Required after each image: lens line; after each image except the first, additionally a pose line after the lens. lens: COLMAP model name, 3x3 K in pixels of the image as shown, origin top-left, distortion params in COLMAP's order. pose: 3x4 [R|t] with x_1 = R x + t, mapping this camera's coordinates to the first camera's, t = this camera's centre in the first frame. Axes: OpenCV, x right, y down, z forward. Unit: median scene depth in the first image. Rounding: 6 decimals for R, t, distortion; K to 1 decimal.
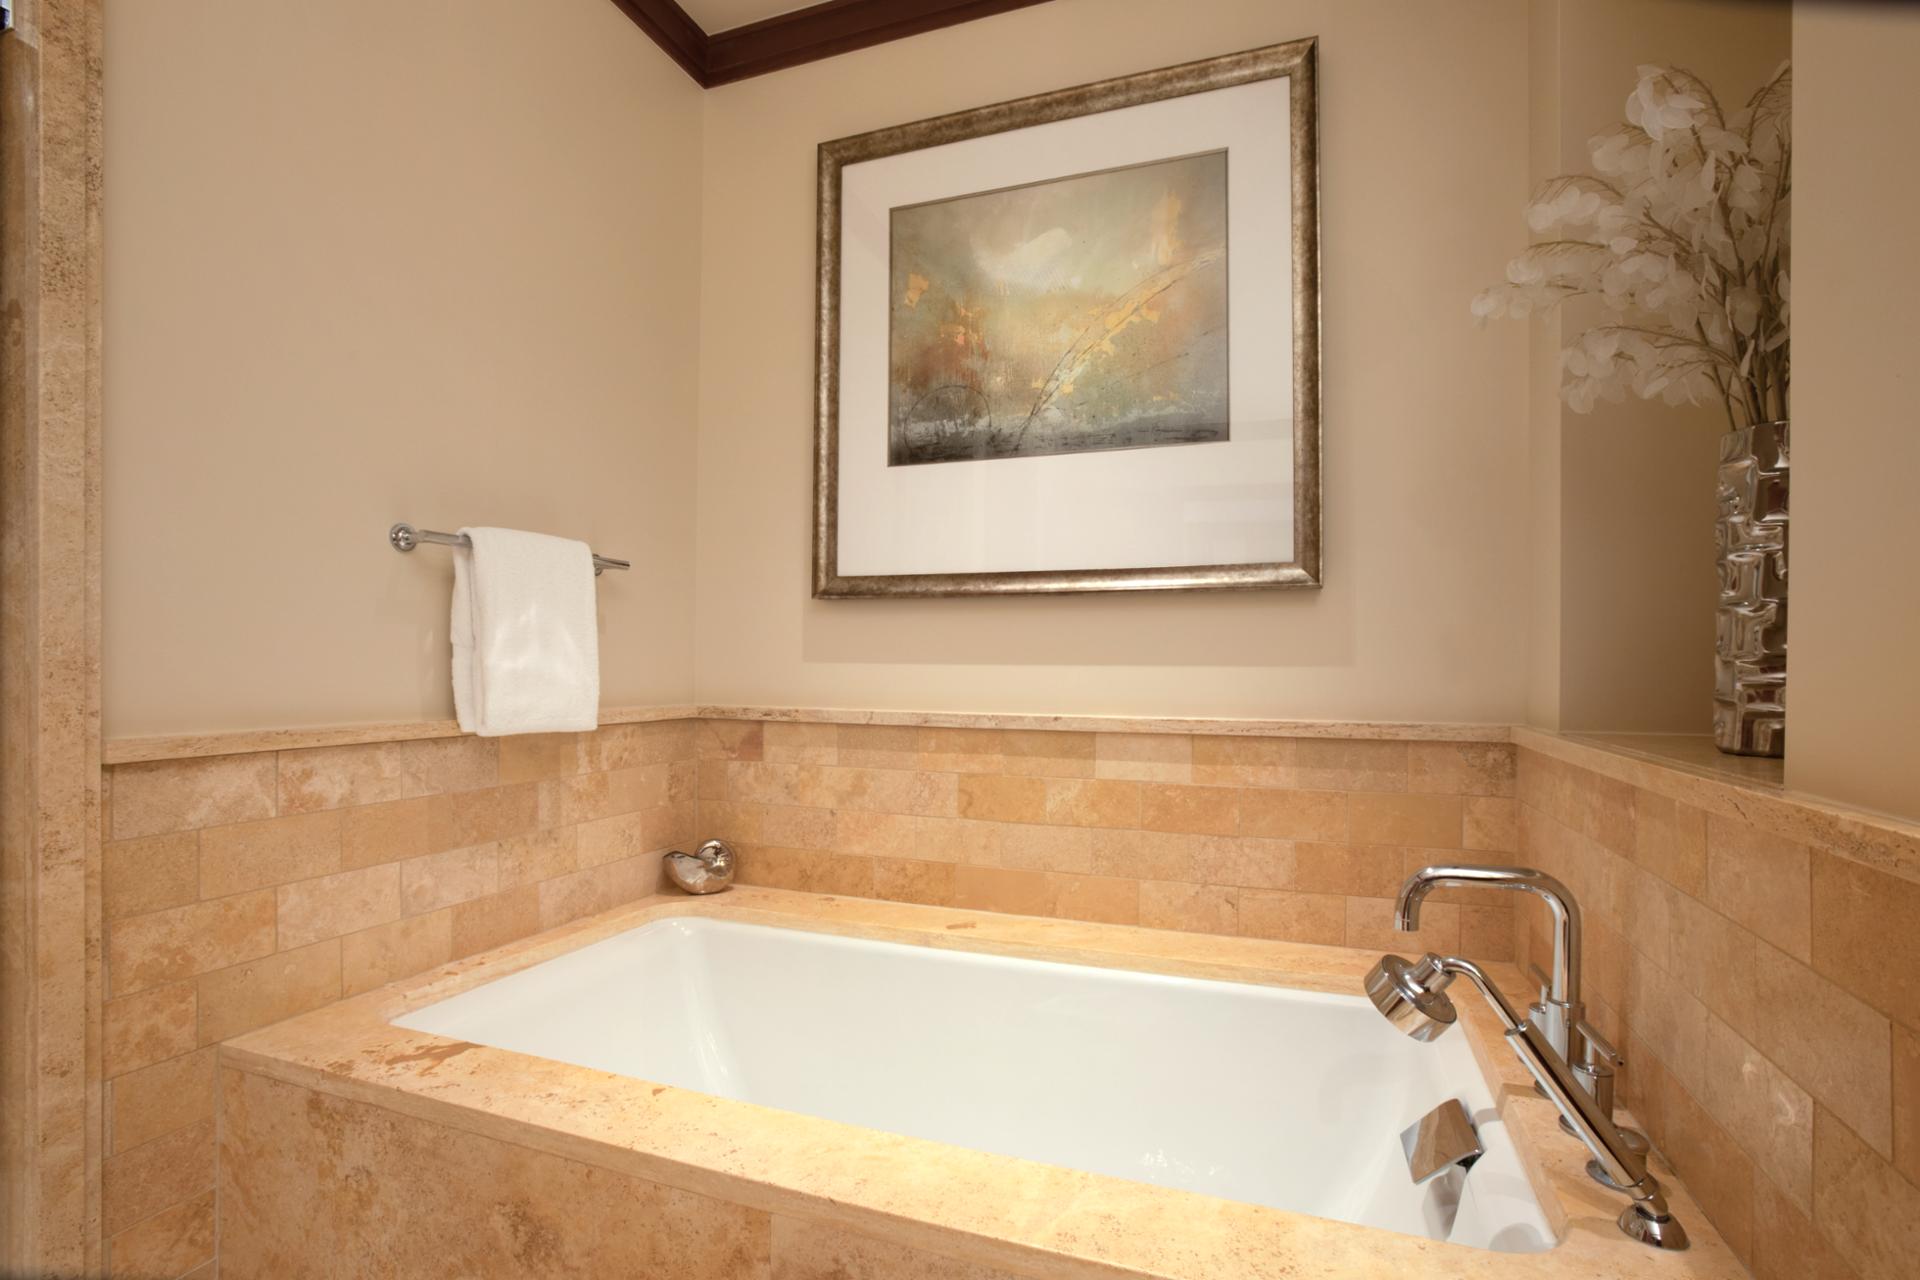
lens RADIAL K [[933.7, 0, 964.2], [0, 933.7, 673.8], [0, 0, 1]] dist [-0.072814, 0.034112]
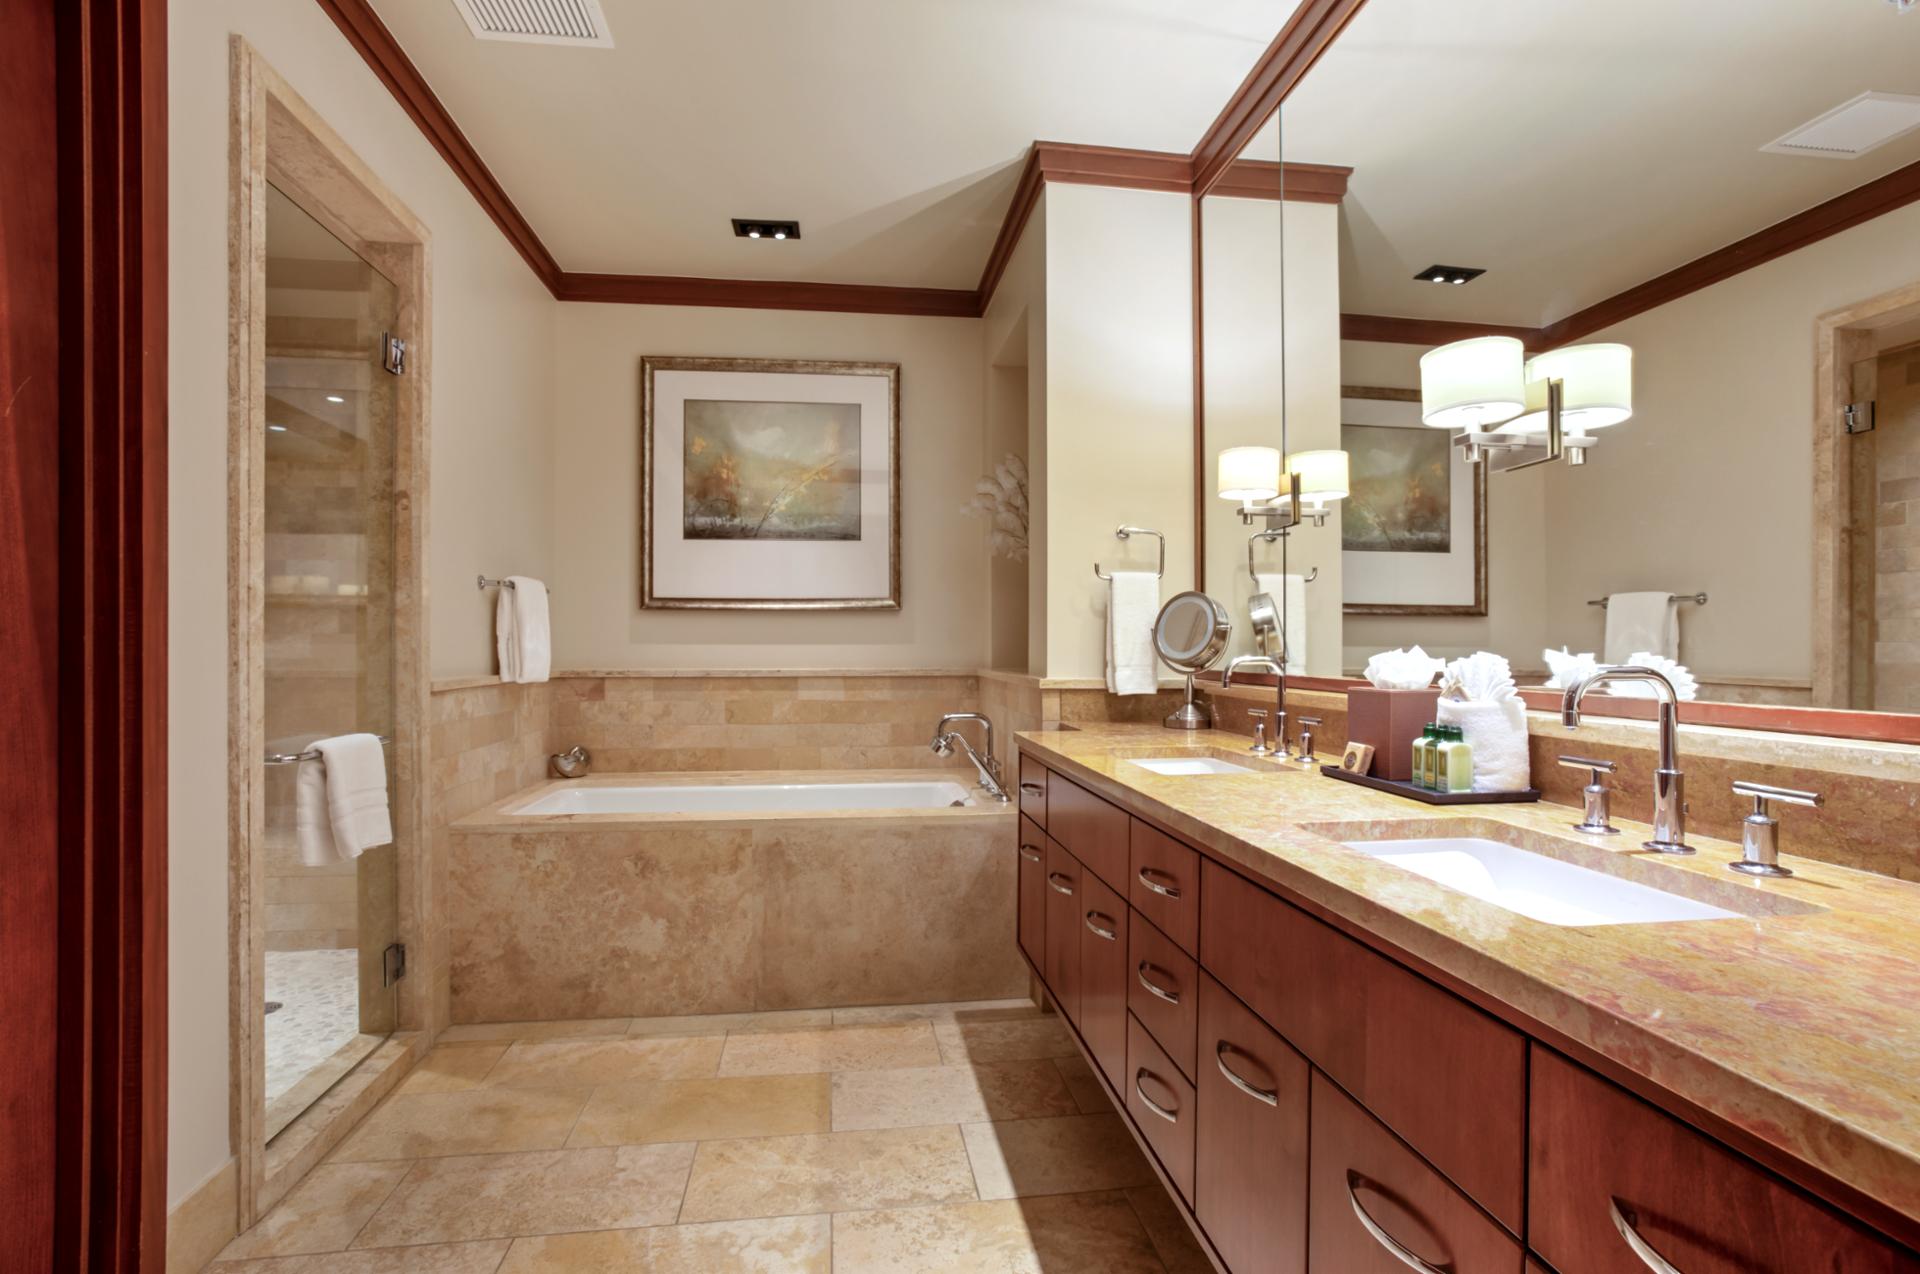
lens RADIAL K [[933.7, 0, 964.2], [0, 933.7, 670.8], [0, 0, 1]] dist [-0.072814, 0.034112]
pose [[0.882241, -0.020112, 0.470369, -0.499812], [0.010487, 0.999679, 0.023074, 0.005106], [-0.470682, -0.015424, 0.882168, -0.981753]]
